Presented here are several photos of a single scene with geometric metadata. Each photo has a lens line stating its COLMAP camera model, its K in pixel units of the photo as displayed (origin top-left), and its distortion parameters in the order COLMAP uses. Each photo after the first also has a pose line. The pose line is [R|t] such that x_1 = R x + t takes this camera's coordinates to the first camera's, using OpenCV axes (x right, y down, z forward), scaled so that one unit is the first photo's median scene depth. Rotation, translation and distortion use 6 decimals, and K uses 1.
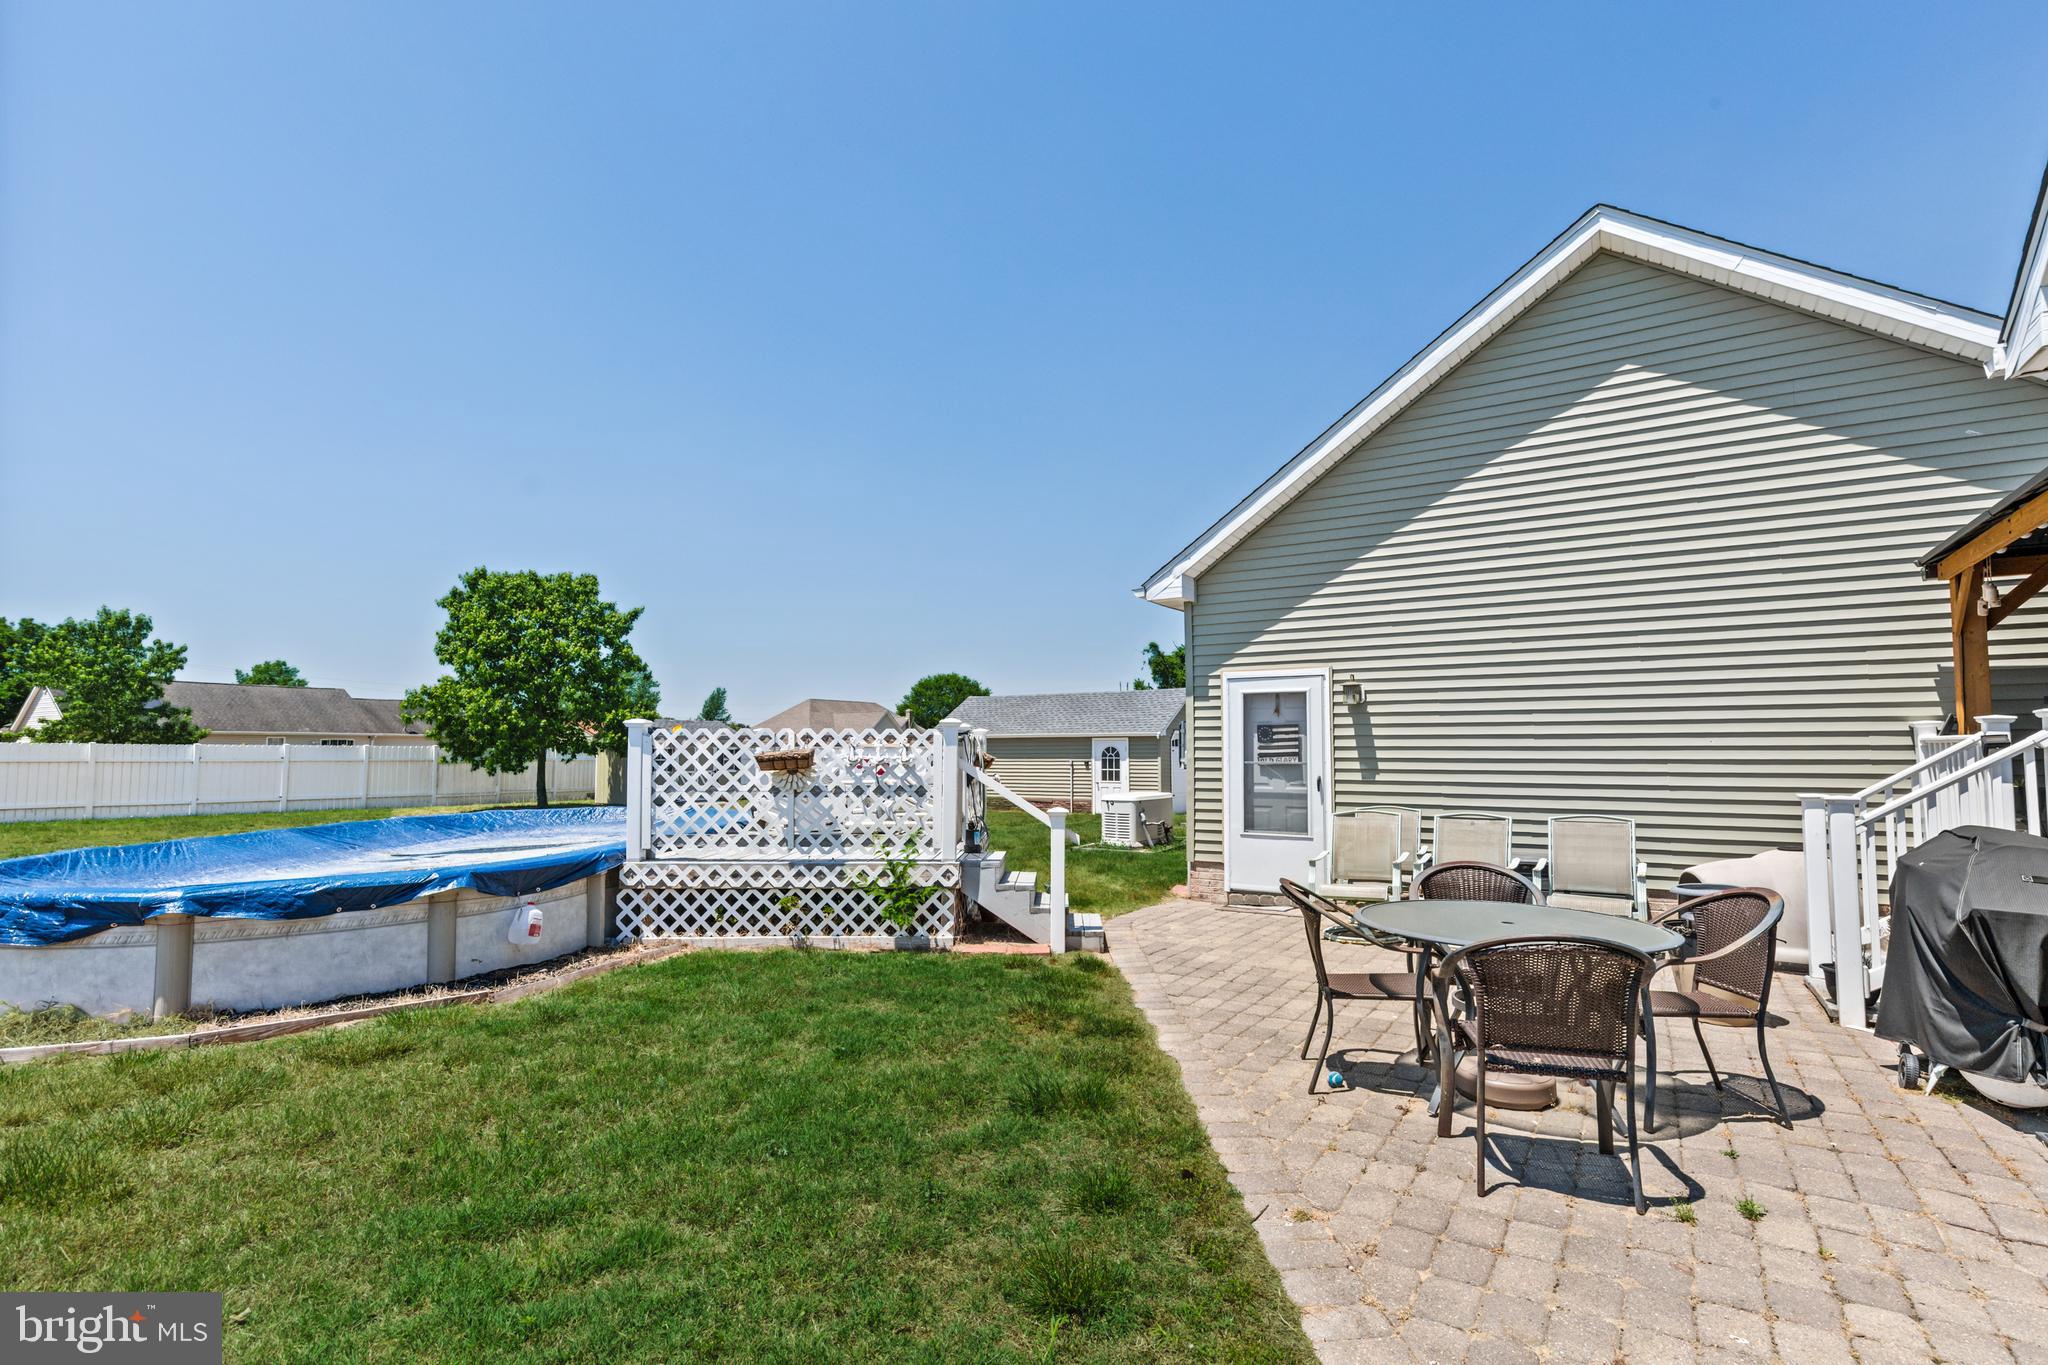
lens RADIAL K [[965.7, 0, 1033.3], [0, 965.7, 696.2], [0, 0, 1]] dist [0.000667, -0.000044]
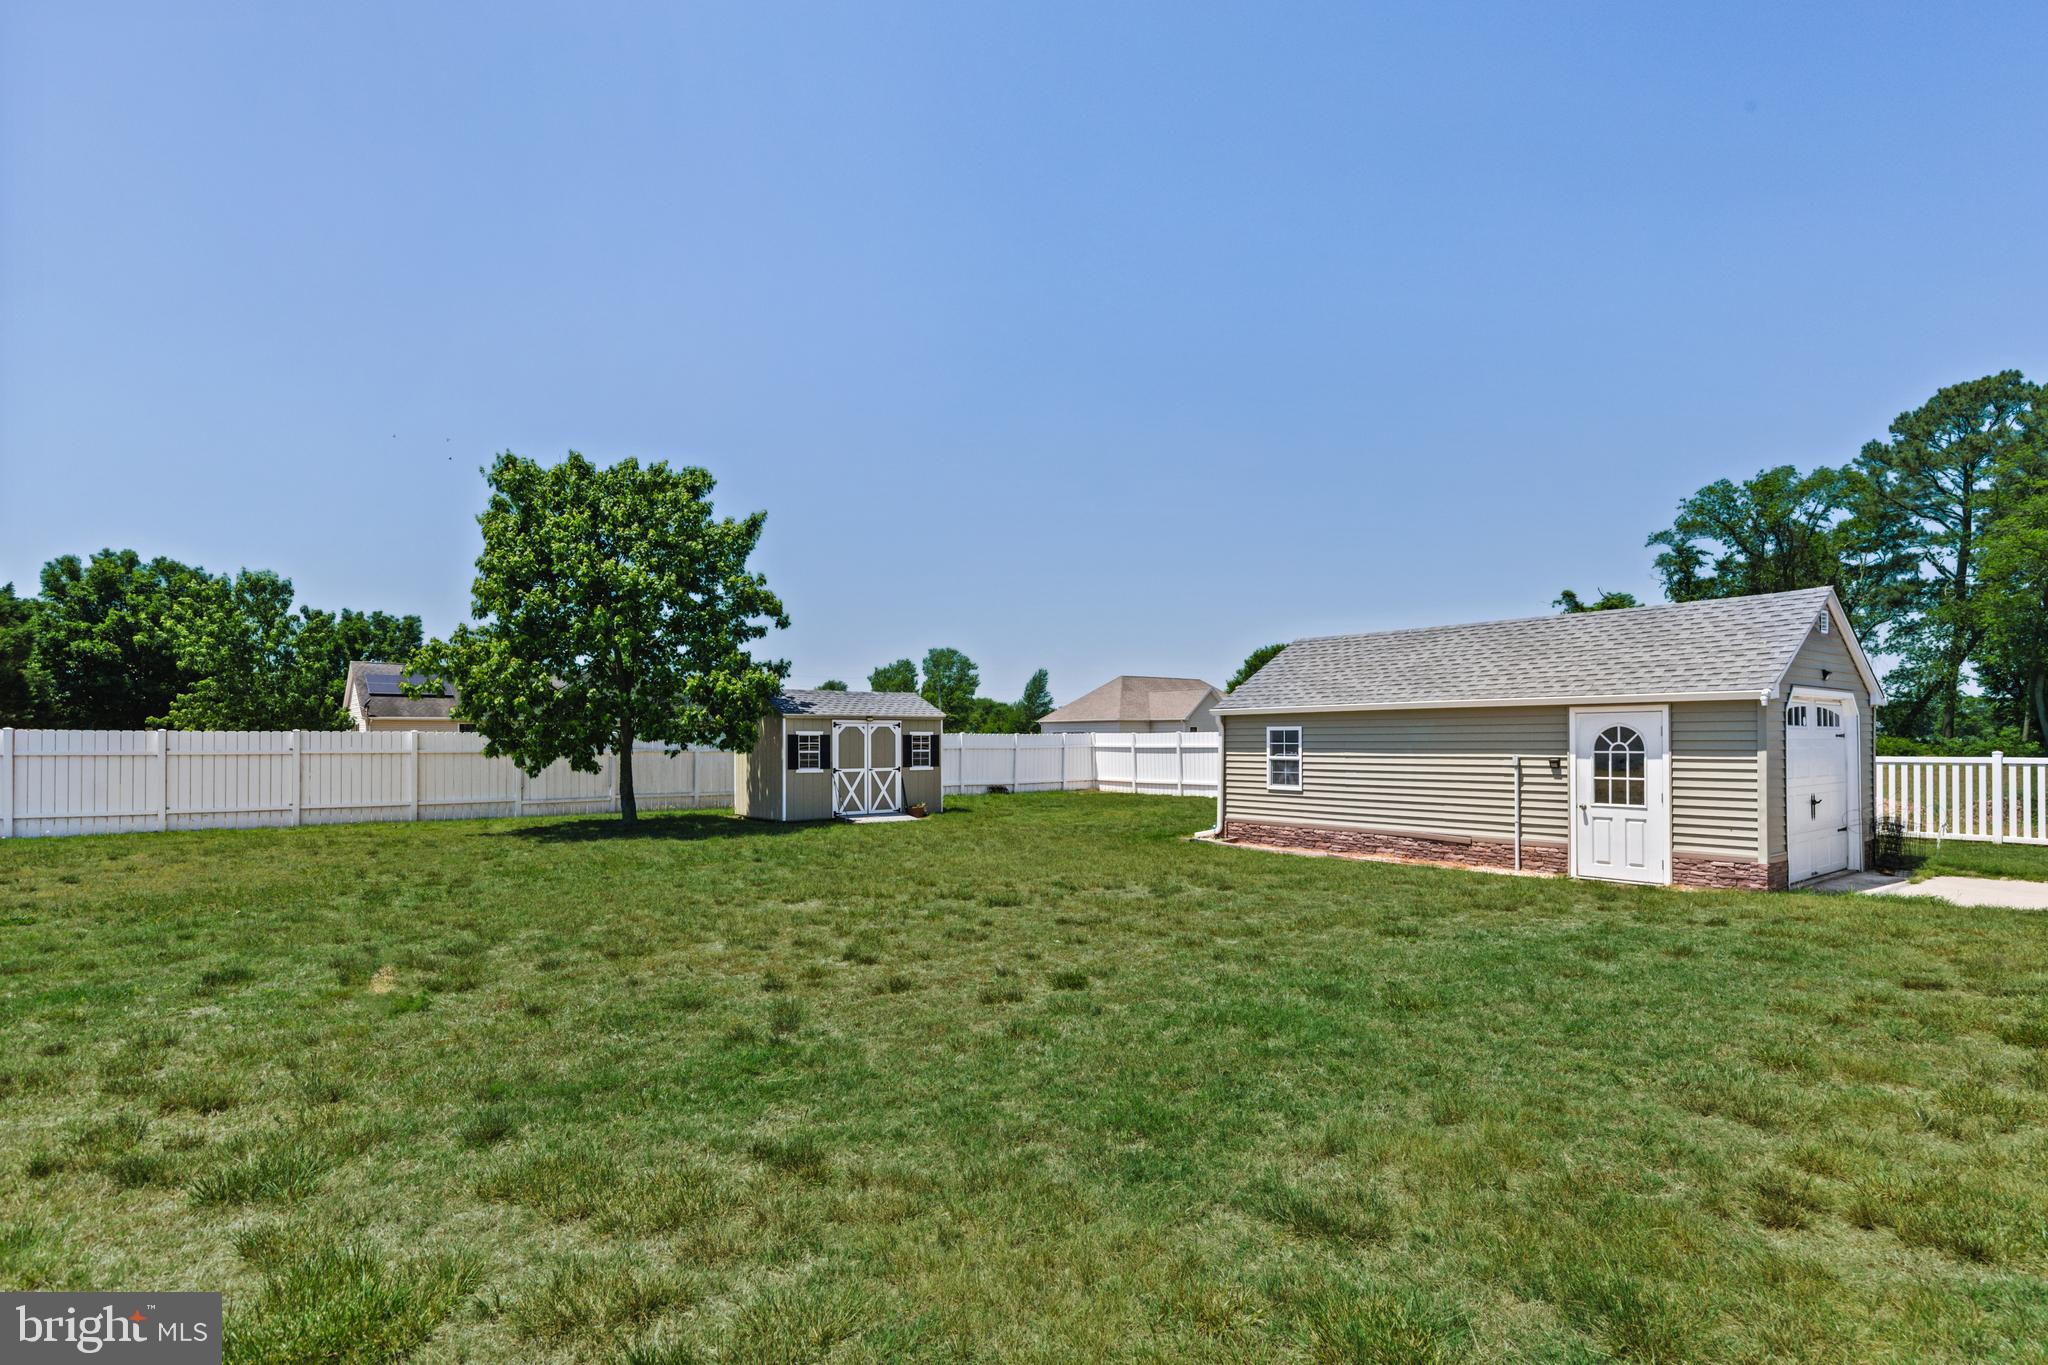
lens RADIAL K [[1008.2, 0, 1047.1], [0, 1008.2, 738.9], [0, 0, 1]] dist [0.003636, 0.000372]
pose [[0.945375, -0.001795, -0.325980, -0.014487], [0.021099, 0.998225, 0.055693, 0.024742], [0.325302, -0.059528, 0.943735, 0.444830]]
